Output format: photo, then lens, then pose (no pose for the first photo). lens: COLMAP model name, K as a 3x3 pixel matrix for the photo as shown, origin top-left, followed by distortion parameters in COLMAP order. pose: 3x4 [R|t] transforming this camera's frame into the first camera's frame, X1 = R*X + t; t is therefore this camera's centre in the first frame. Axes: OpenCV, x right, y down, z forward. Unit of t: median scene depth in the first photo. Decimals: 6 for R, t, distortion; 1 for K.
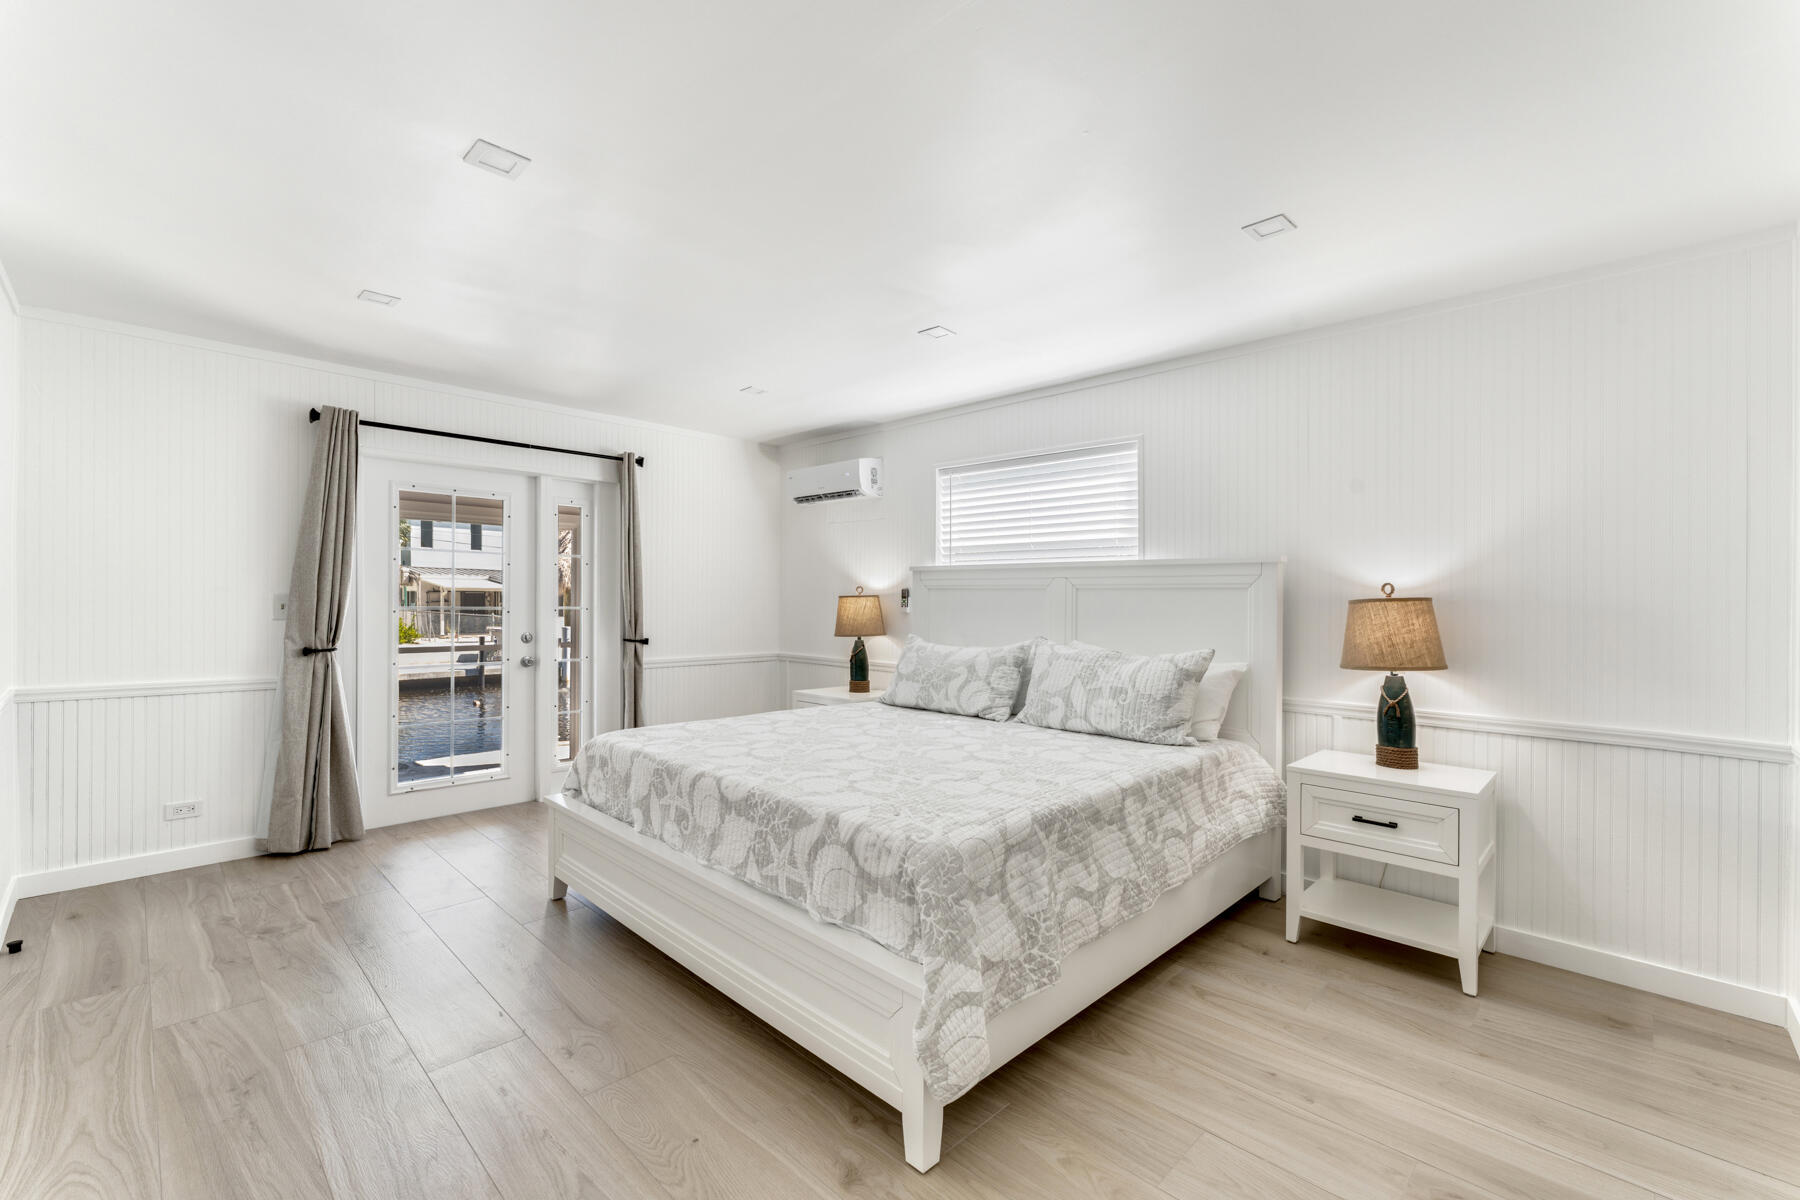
lens RADIAL K [[741.9, 0, 902.5], [0, 741.9, 612.1], [0, 0, 1]] dist [-0.001970, -0.000163]
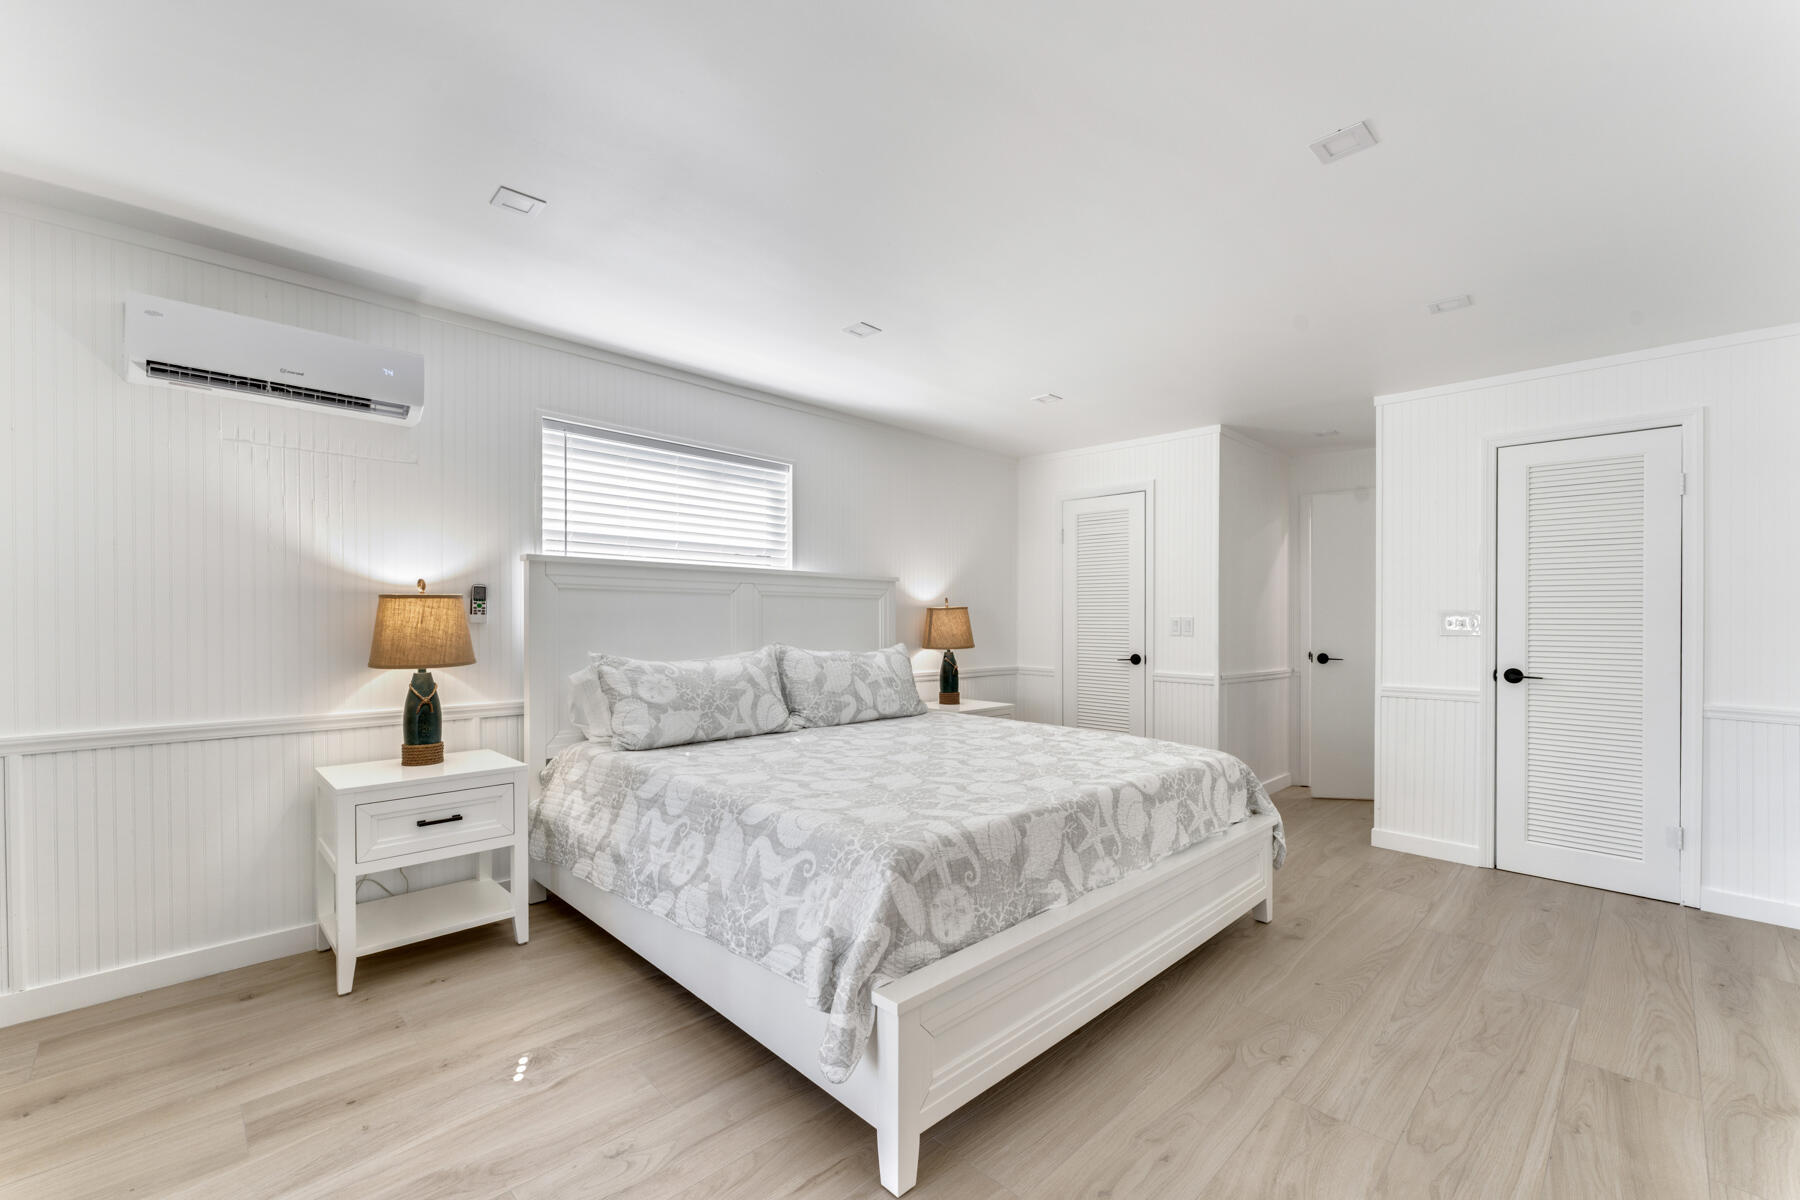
lens RADIAL K [[741.9, 0, 900.6], [0, 741.9, 583.3], [0, 0, 1]] dist [-0.001970, -0.000163]
pose [[0.028177, 0.028744, 0.999190, -0.649798], [0.000729, 0.999586, -0.028776, -0.014141], [-0.999603, 0.001539, 0.028145, 0.643754]]
